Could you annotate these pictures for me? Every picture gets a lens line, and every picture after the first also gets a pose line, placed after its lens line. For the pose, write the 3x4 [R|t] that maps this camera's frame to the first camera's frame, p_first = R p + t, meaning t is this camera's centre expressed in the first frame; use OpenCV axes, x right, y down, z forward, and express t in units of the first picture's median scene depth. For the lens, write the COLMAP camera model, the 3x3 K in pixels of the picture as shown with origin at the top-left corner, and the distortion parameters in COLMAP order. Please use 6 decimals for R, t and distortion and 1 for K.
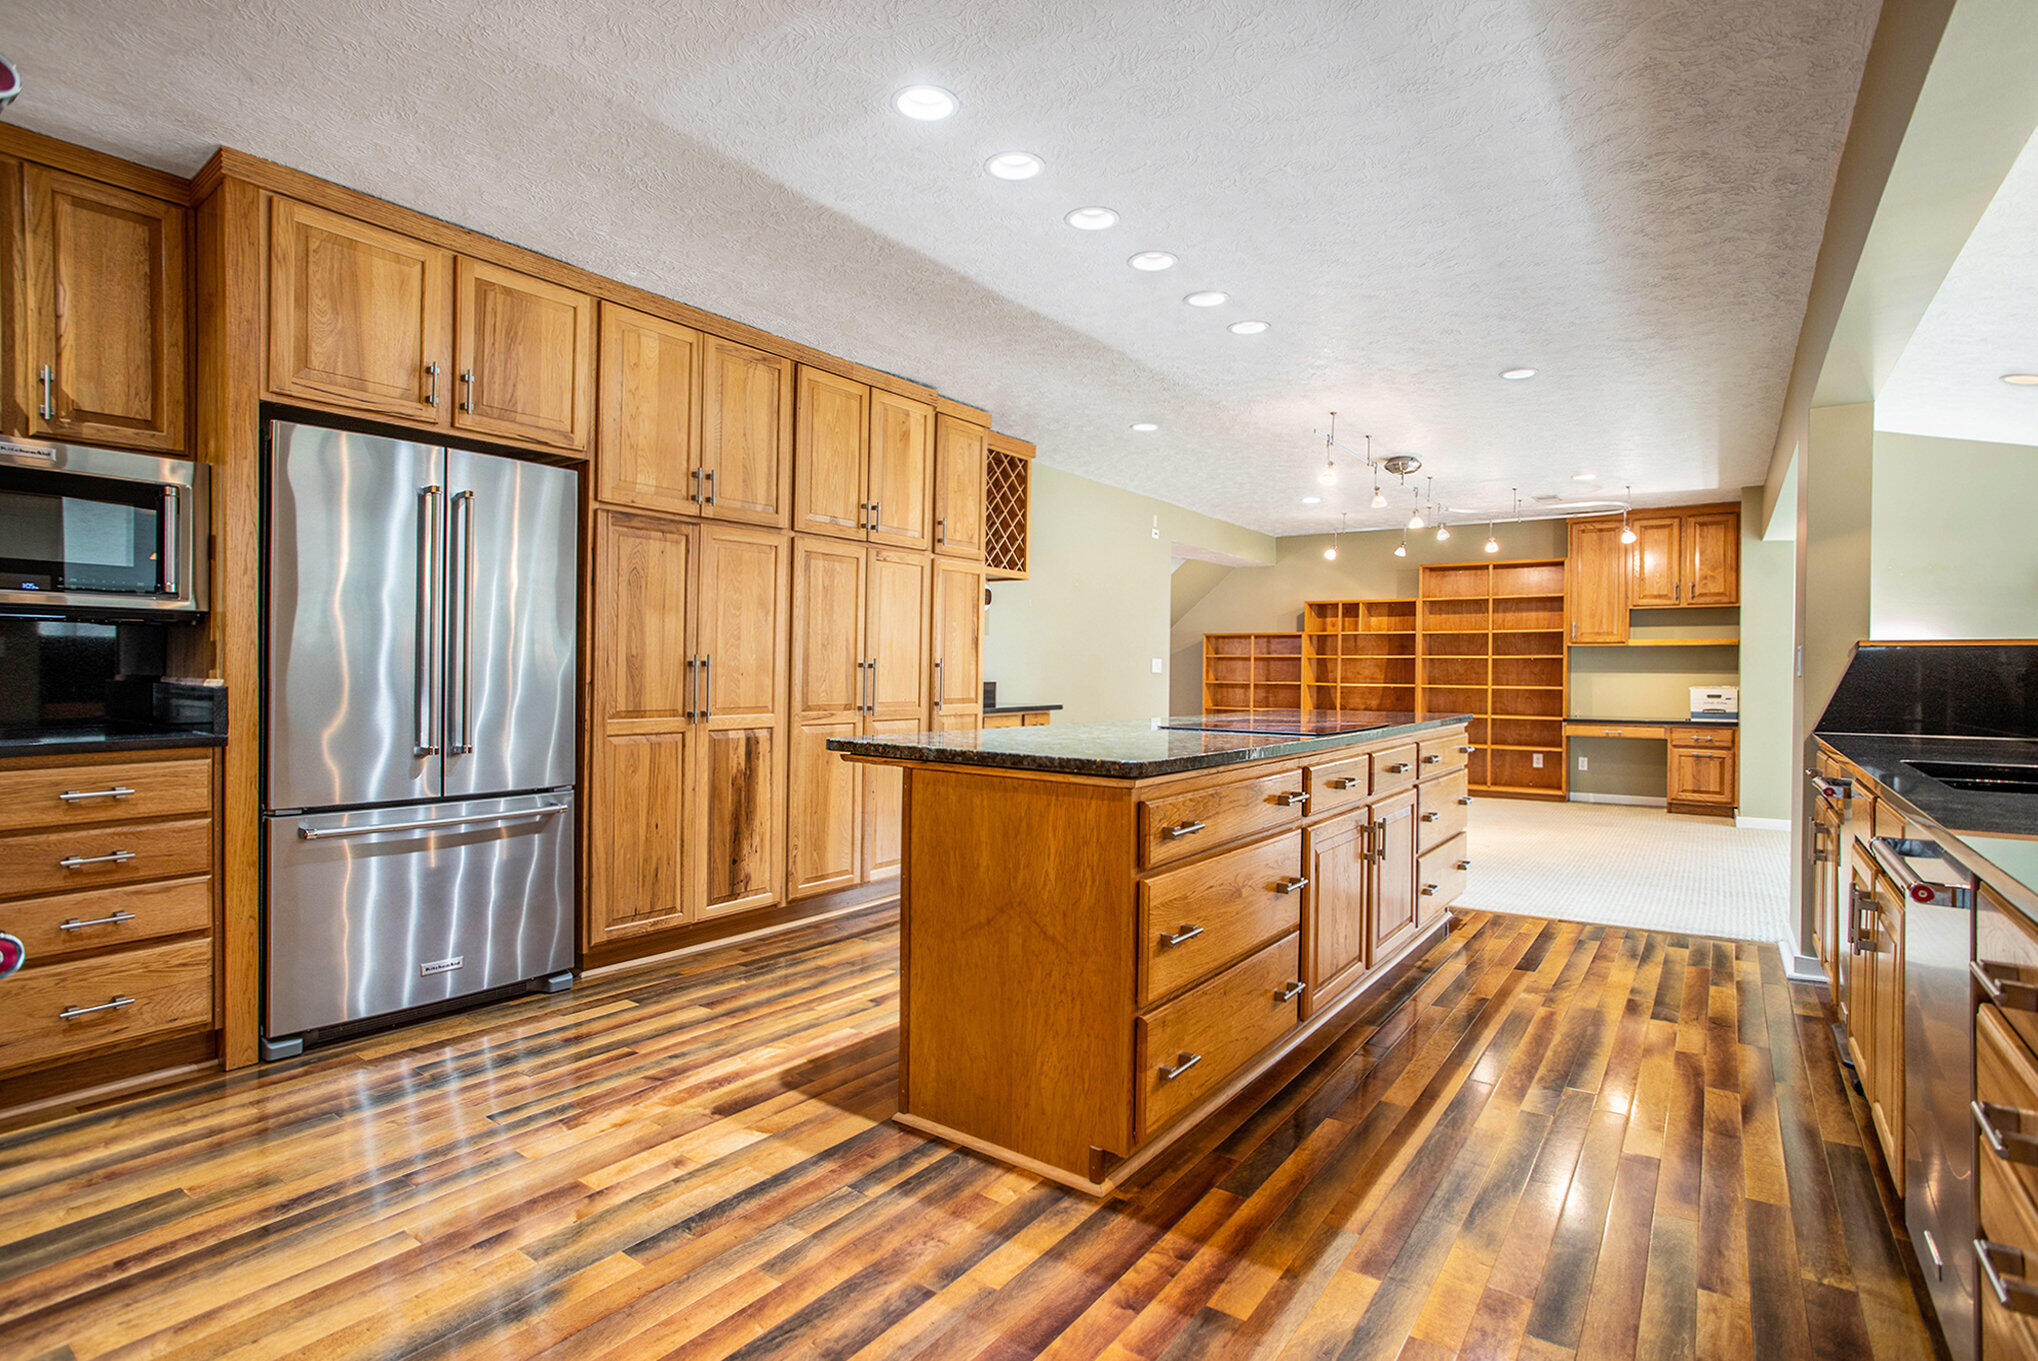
lens RADIAL K [[1024.2, 0, 1009.5], [0, 1024.2, 672.4], [0, 0, 1]] dist [-0.029876, 0.001721]
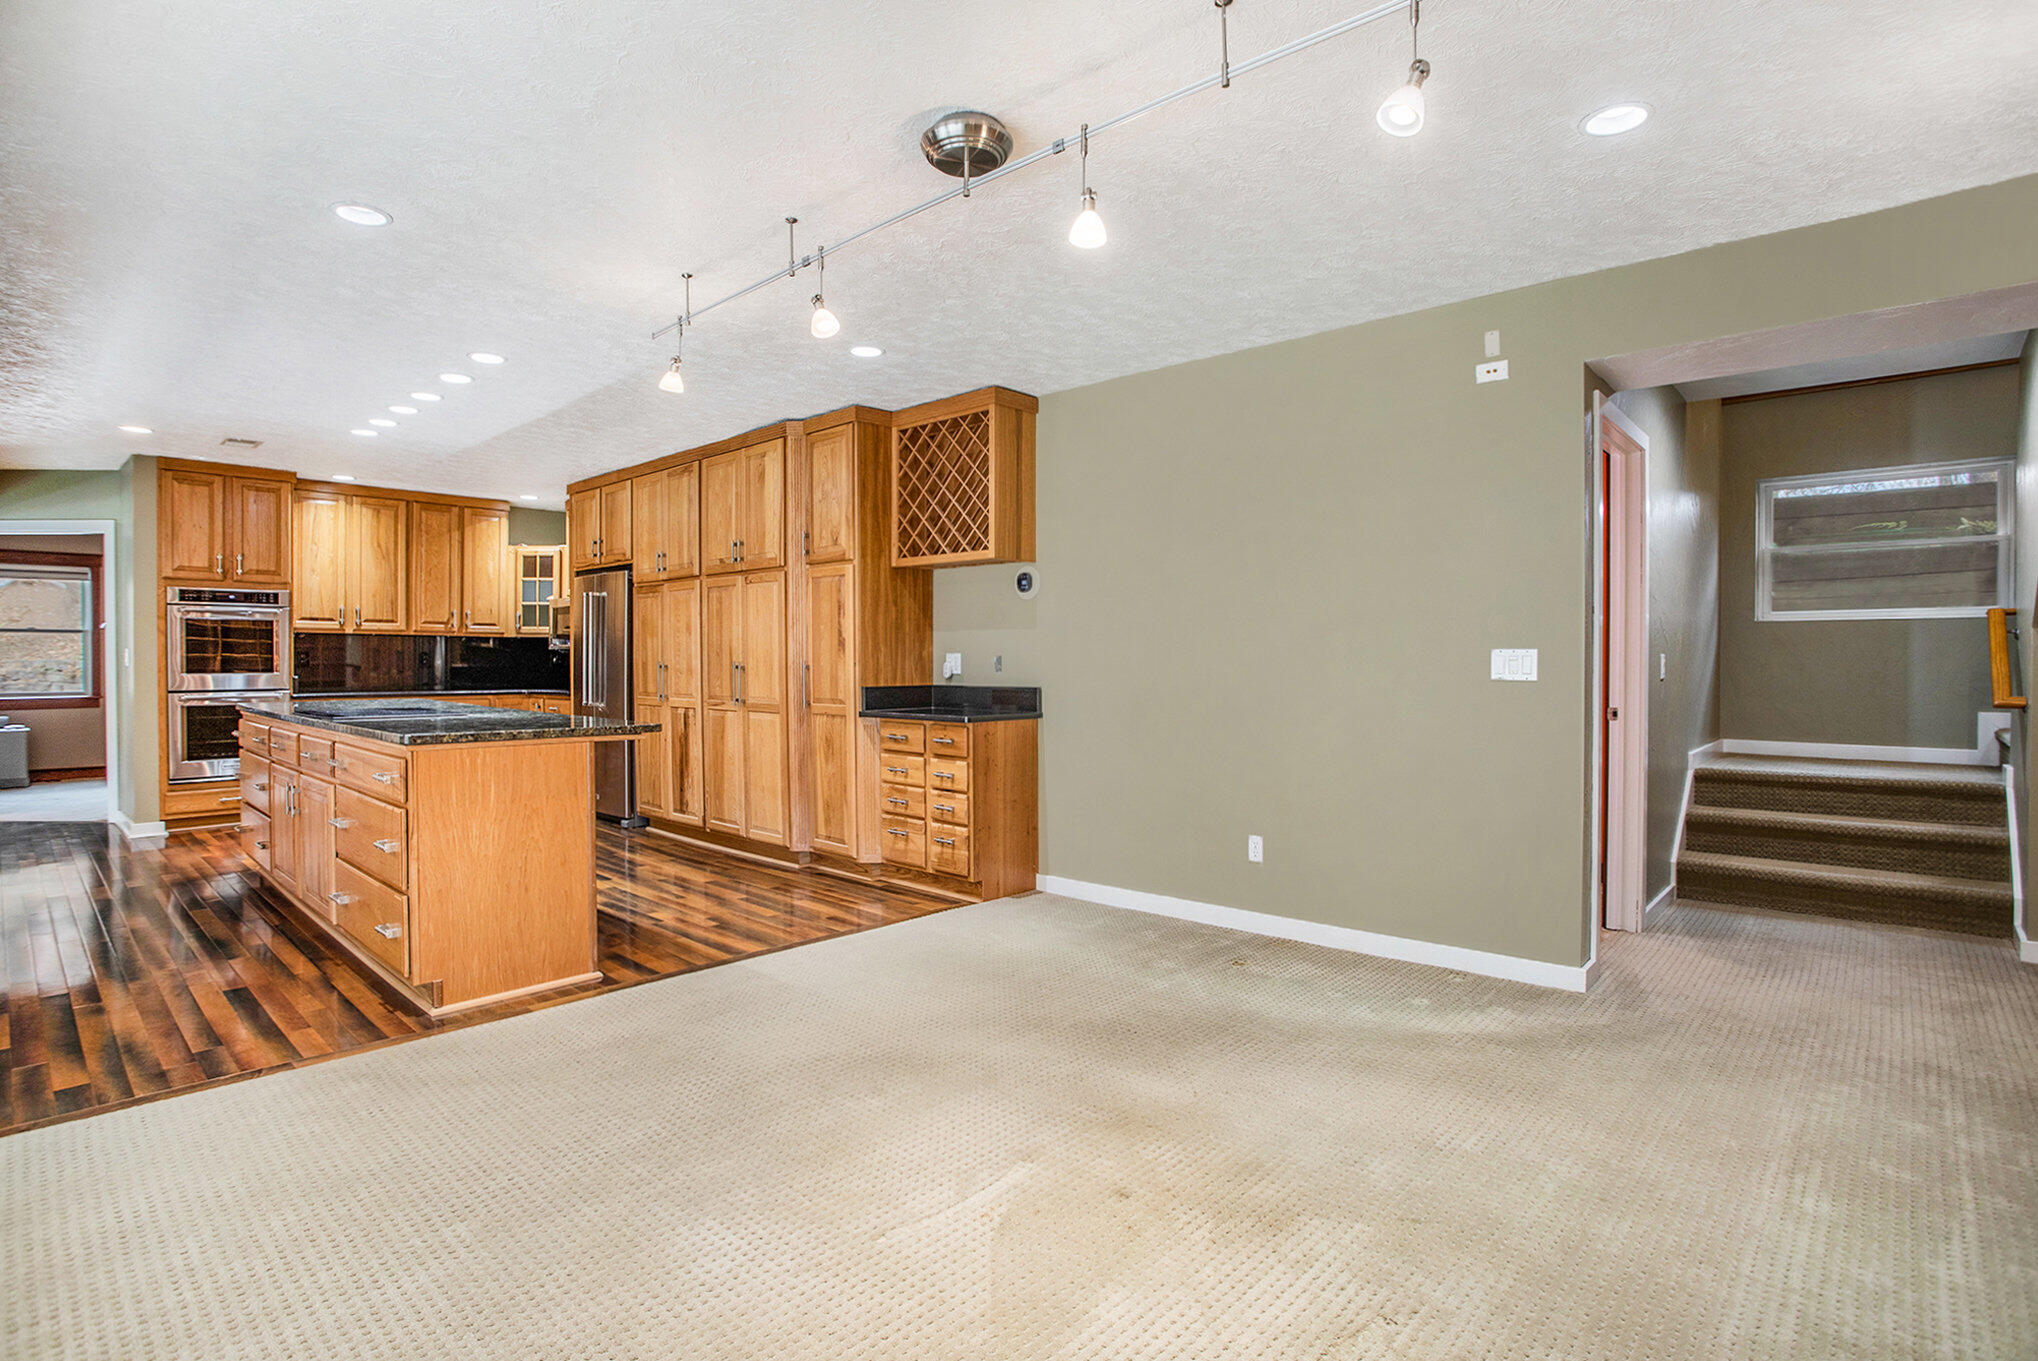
lens RADIAL K [[1024.2, 0, 1009.5], [0, 1024.2, 672.4], [0, 0, 1]] dist [-0.029876, 0.001721]
pose [[-0.132625, 0.005293, -0.991152, 0.621685], [-0.004971, 0.999970, 0.006006, -0.004938], [0.991154, 0.005723, -0.132595, 0.862895]]
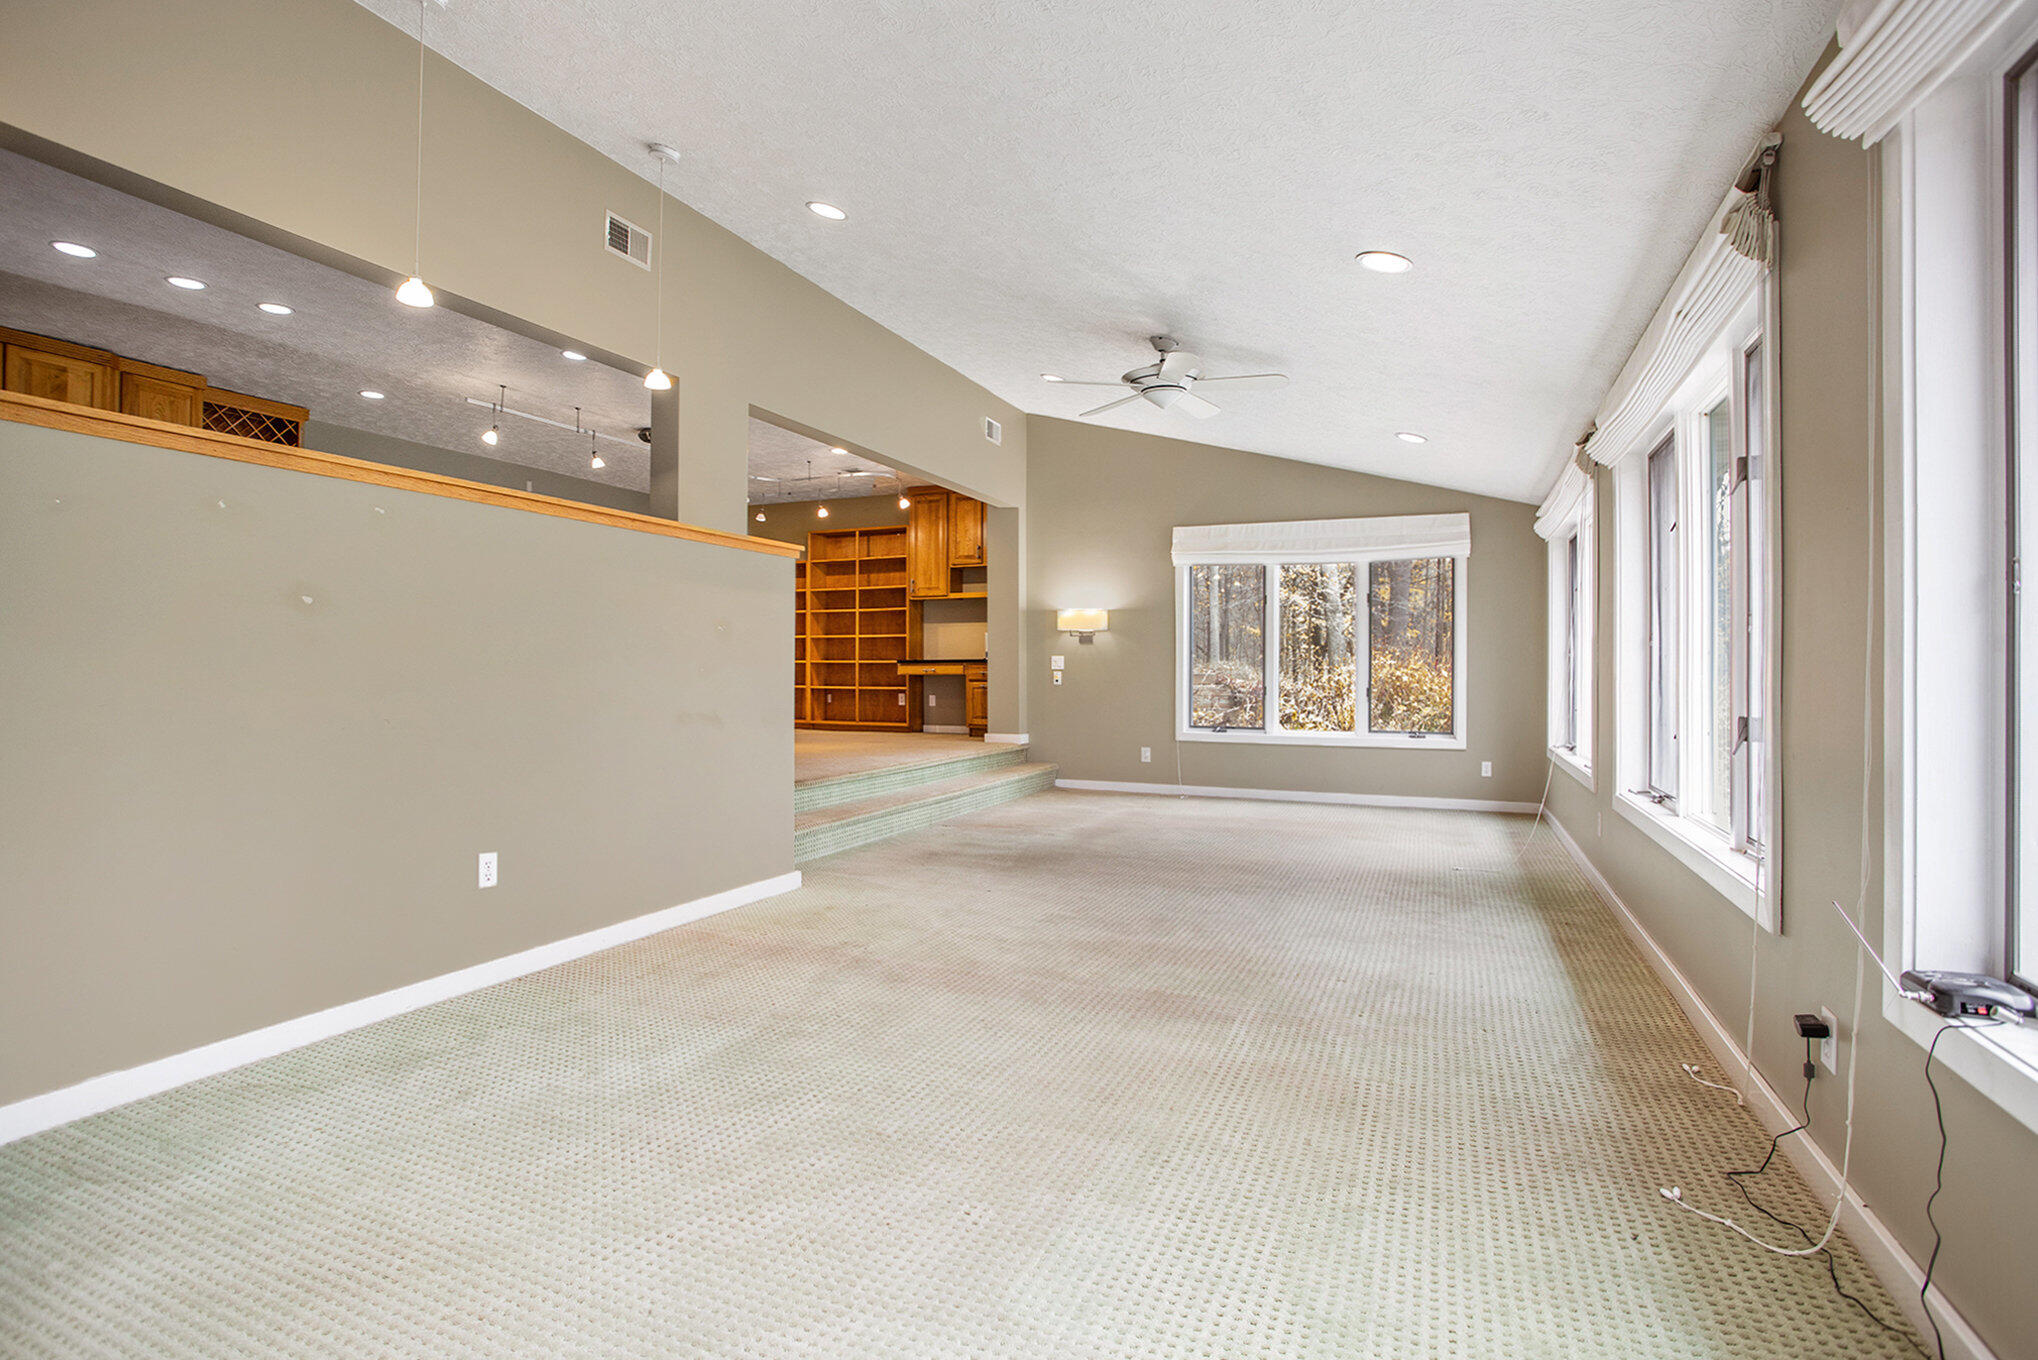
lens RADIAL K [[1024.2, 0, 1009.5], [0, 1024.2, 671.9], [0, 0, 1]] dist [-0.029876, 0.001721]
pose [[0.984205, -0.005657, 0.176943, 0.462967], [0.005872, 0.999983, -0.000693, 0.060557], [-0.176936, 0.001721, 0.984221, -0.195281]]
